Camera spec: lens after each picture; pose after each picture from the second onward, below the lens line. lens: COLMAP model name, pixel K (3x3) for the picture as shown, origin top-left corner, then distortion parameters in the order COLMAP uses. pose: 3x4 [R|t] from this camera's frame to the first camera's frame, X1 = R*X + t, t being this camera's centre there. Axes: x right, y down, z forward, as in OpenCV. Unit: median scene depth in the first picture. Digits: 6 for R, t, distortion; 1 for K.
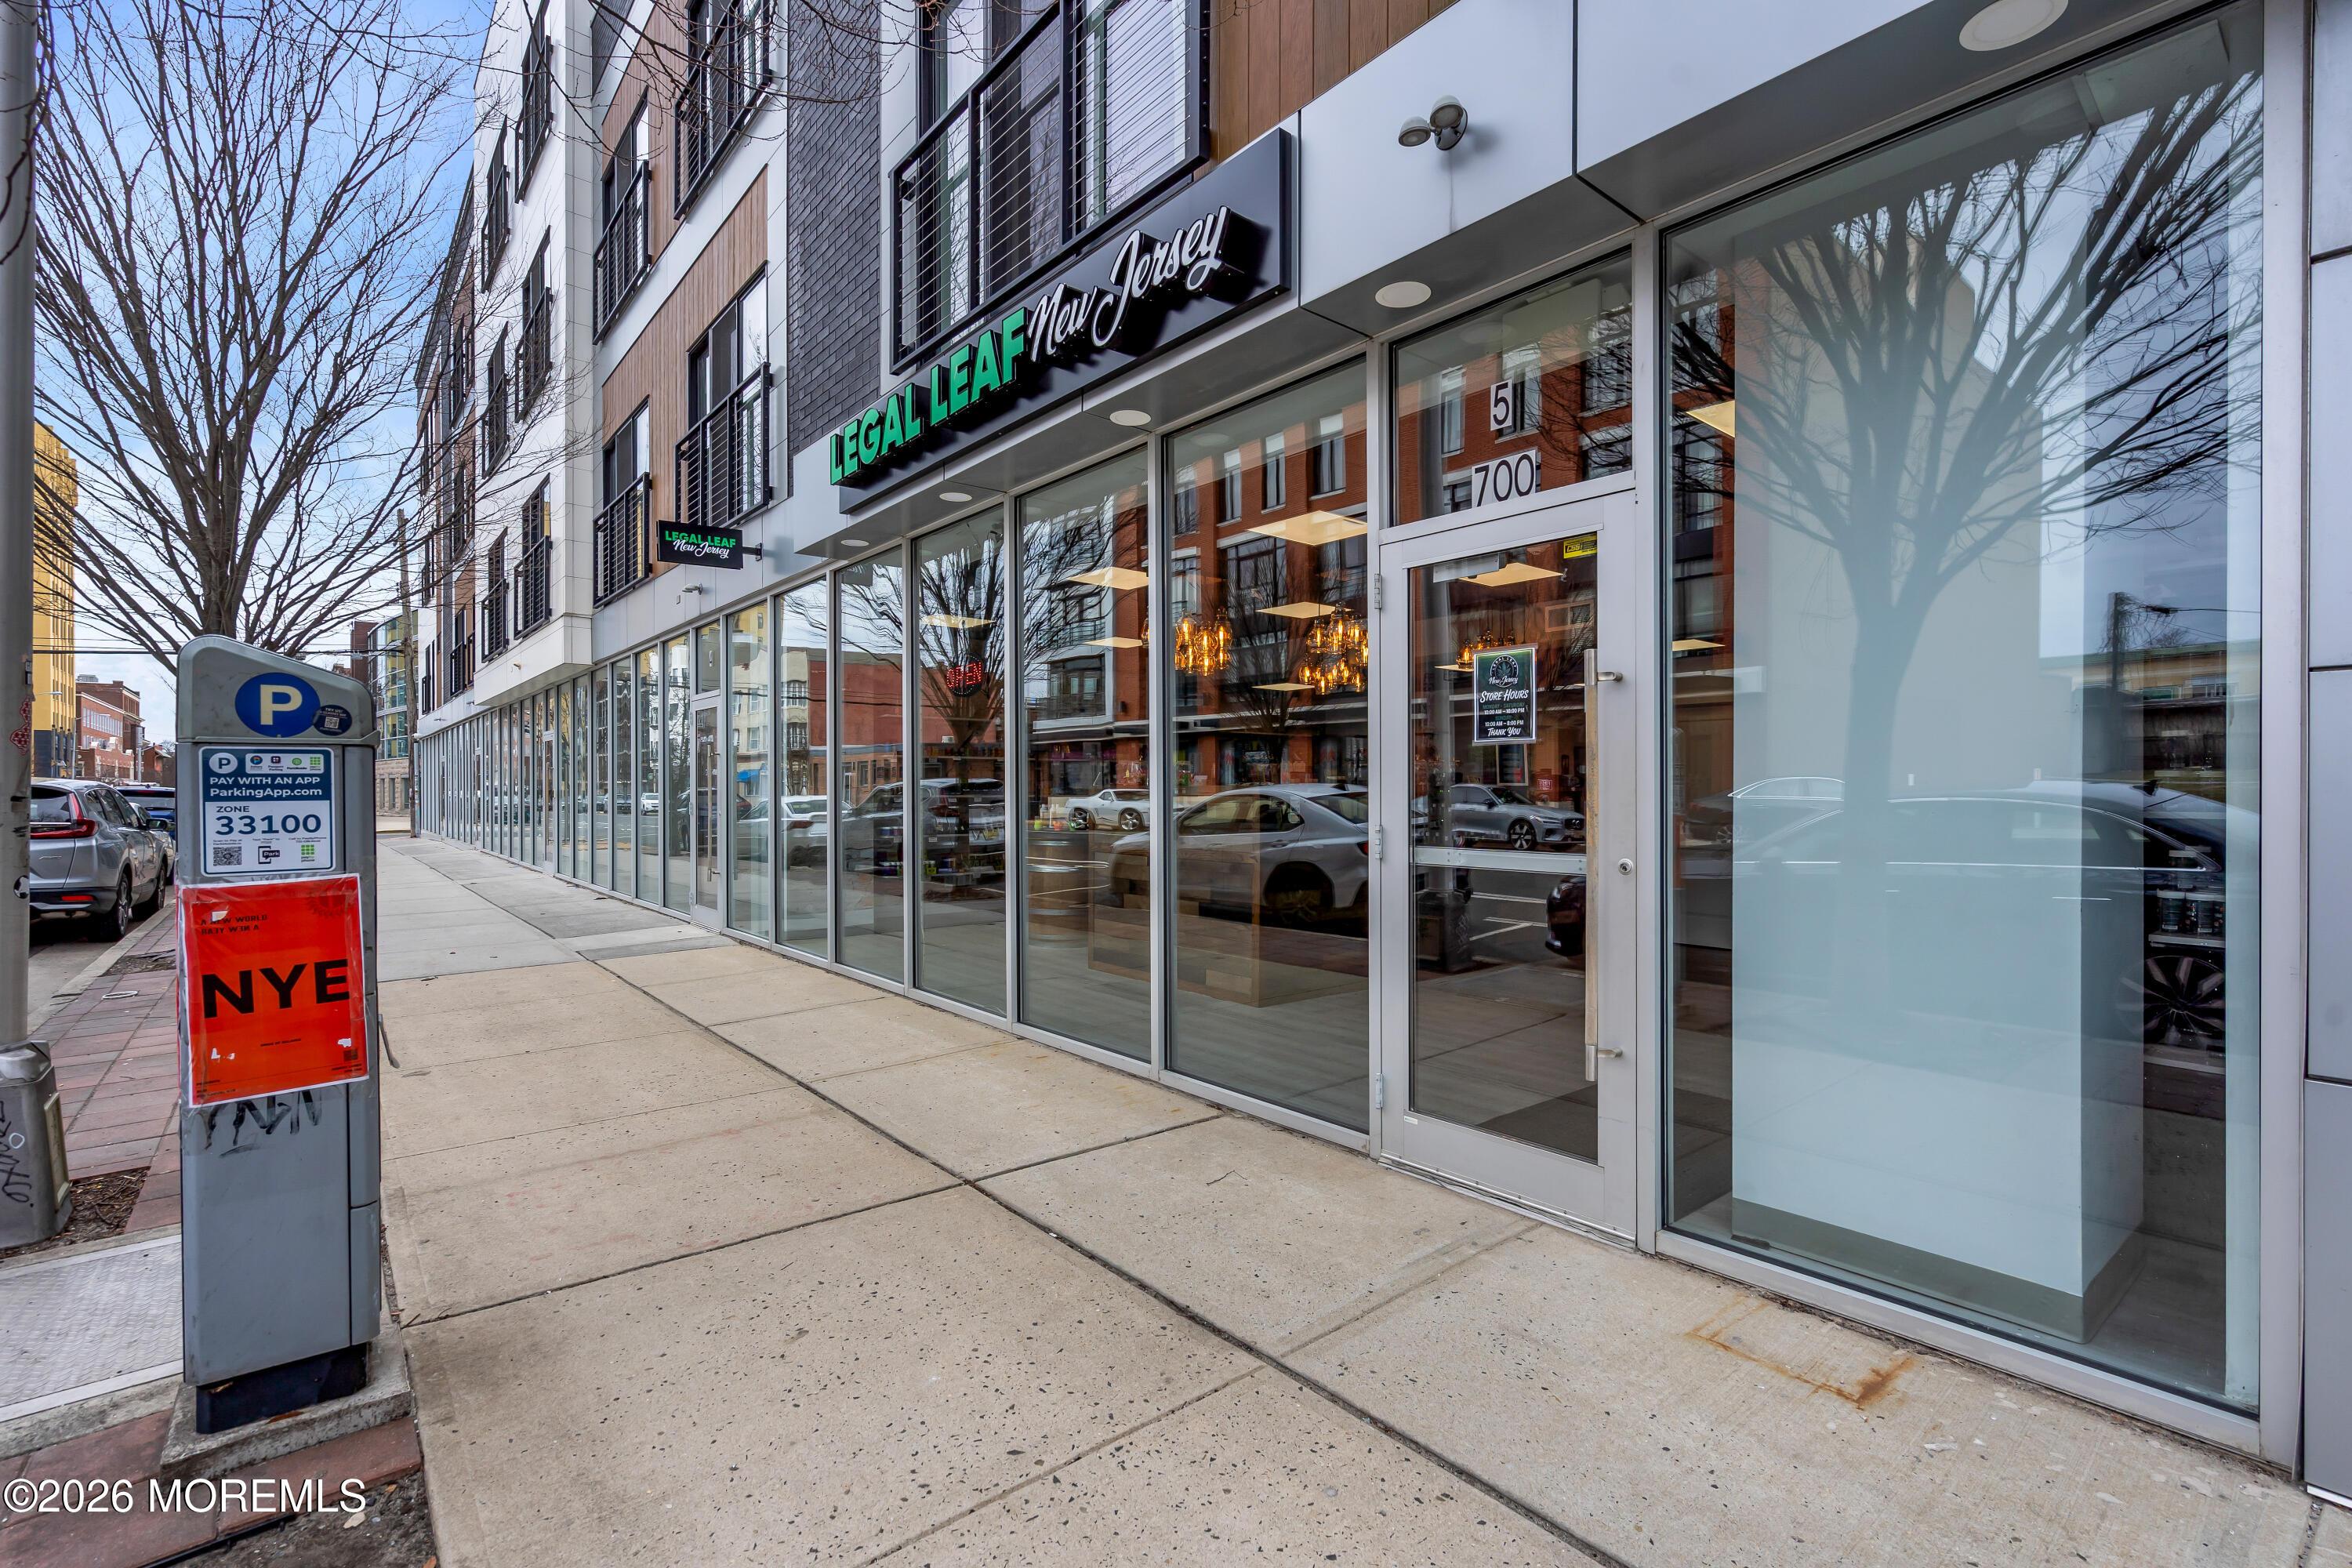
lens RADIAL K [[1068.7, 0, 1177.5], [0, 1068.7, 793.3], [0, 0, 1]] dist [-0.005845, -0.000157]
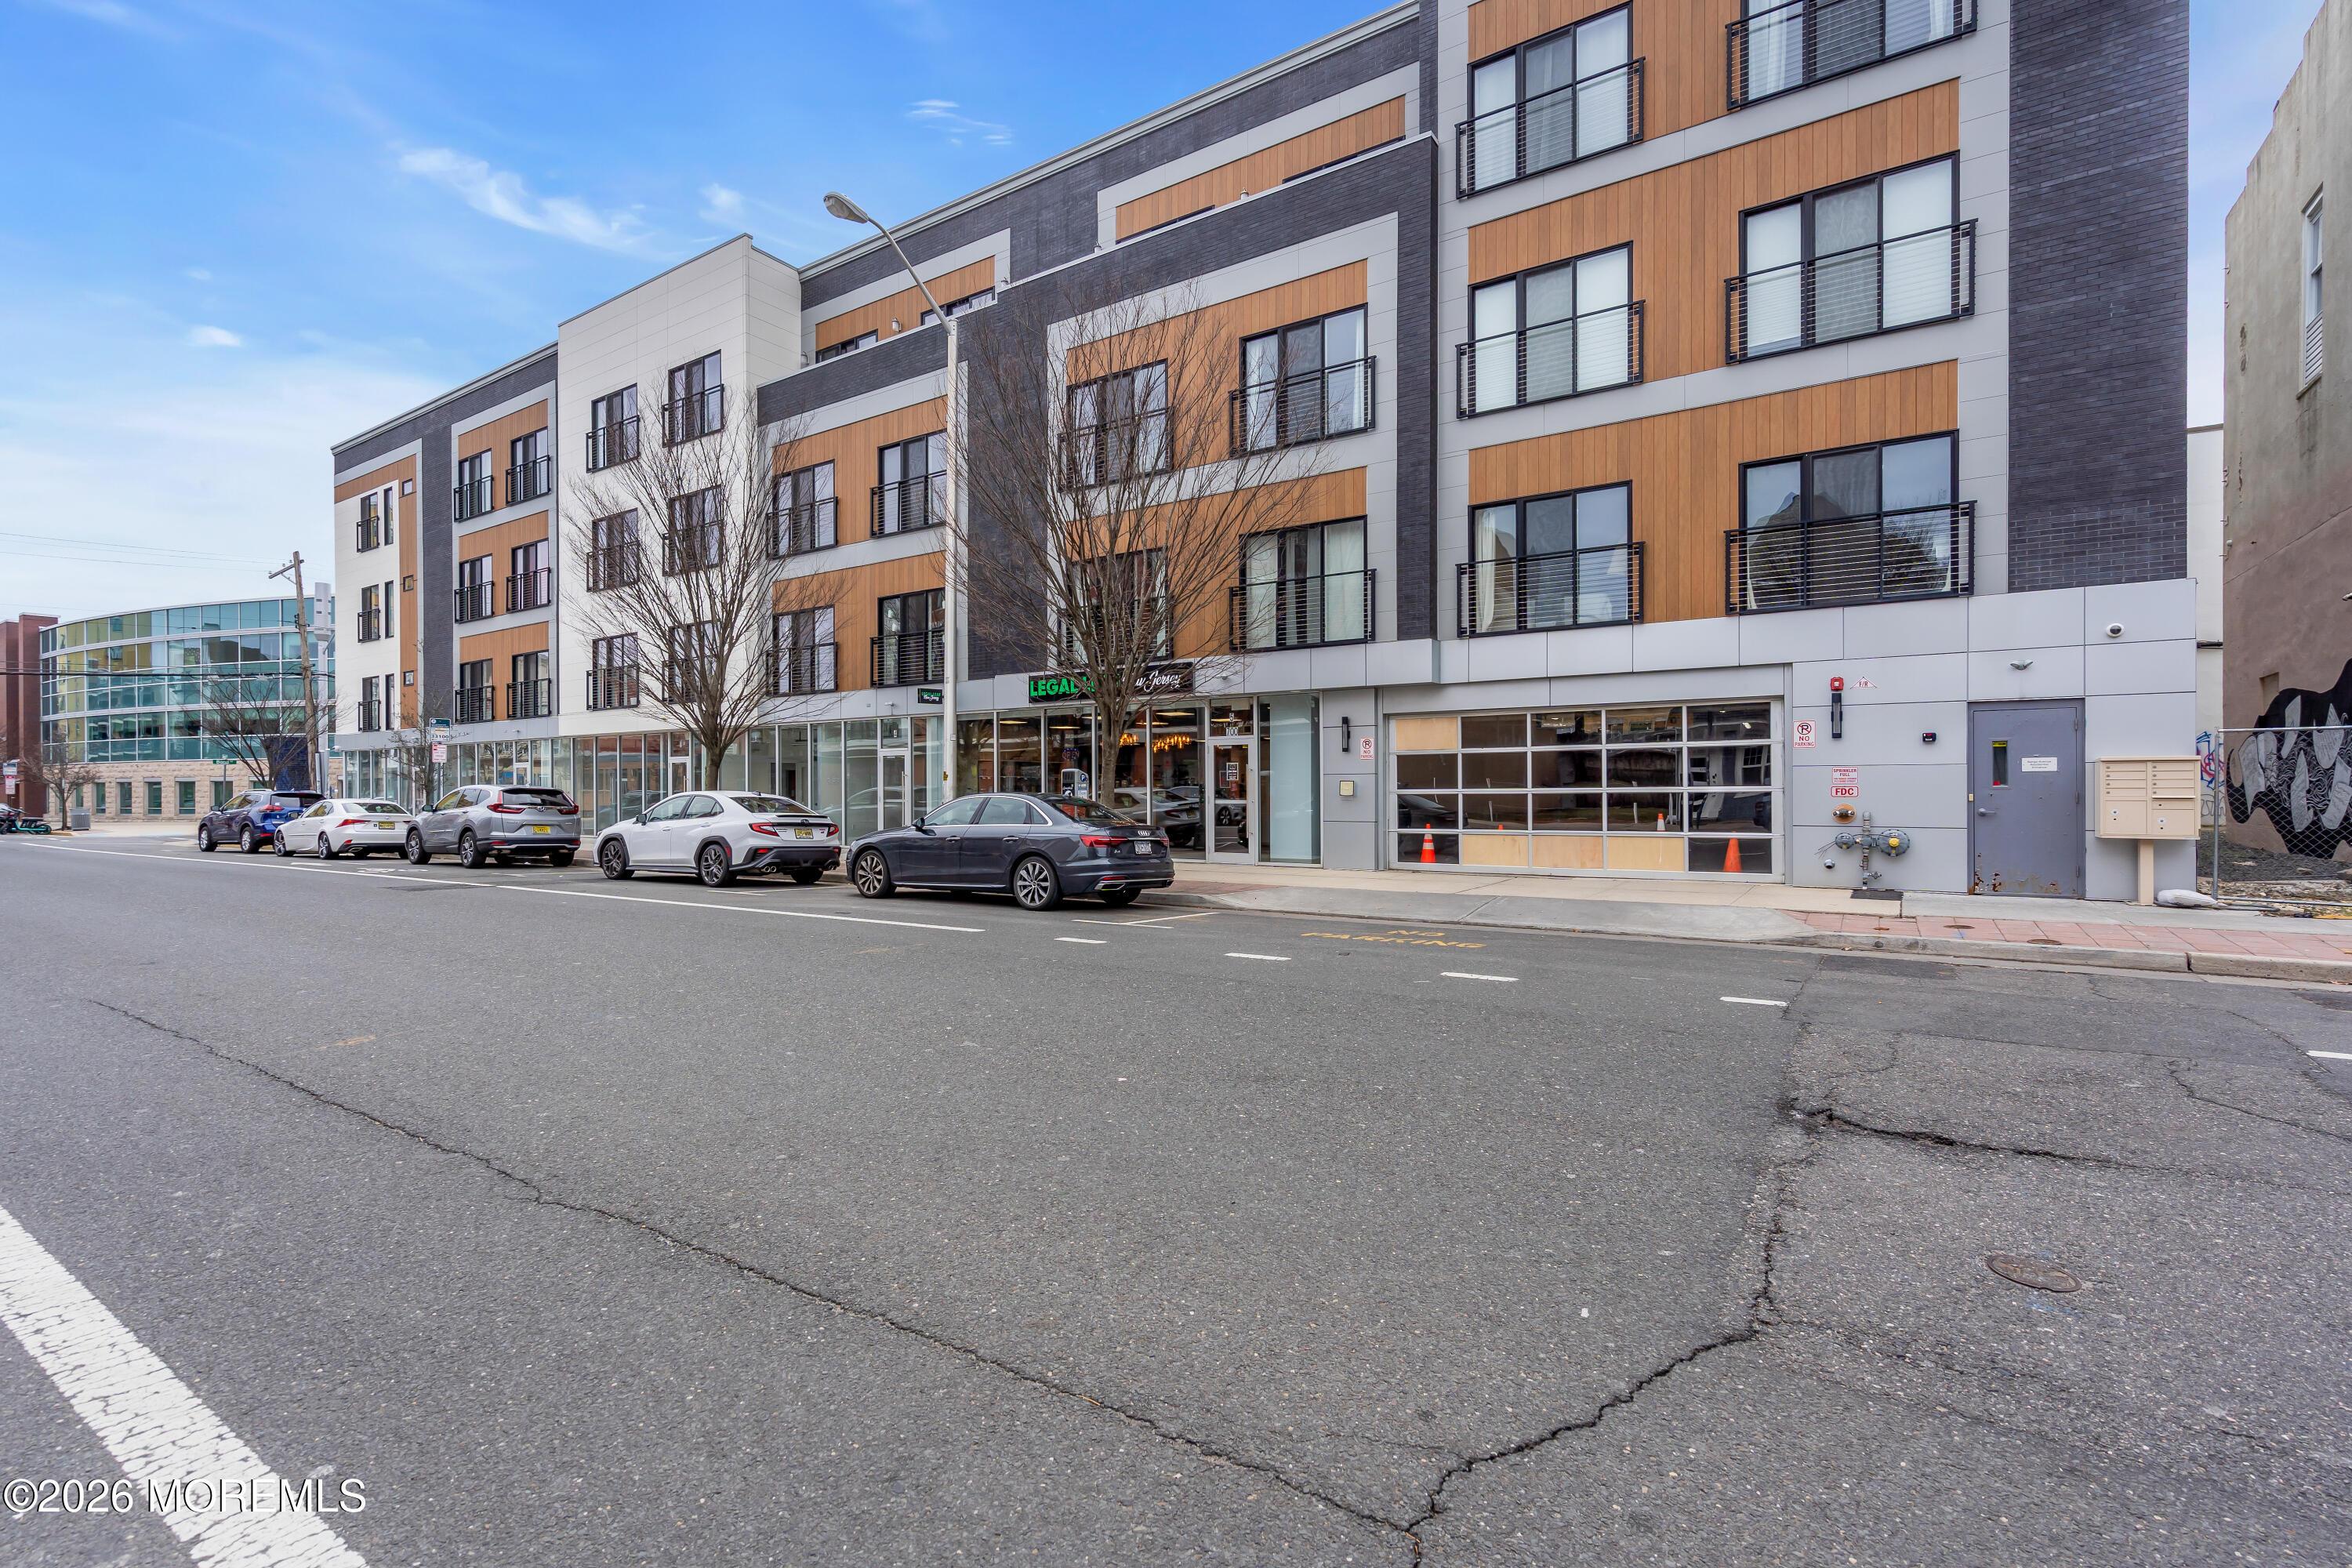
lens RADIAL K [[1068.7, 0, 1177.5], [0, 1068.7, 793.3], [0, 0, 1]] dist [-0.005845, -0.000157]
pose [[0.958533, -0.005647, 0.284925, -1.354318], [0.005578, 0.999984, 0.001052, 0.013957], [-0.284927, 0.000581, 0.958549, -3.710835]]
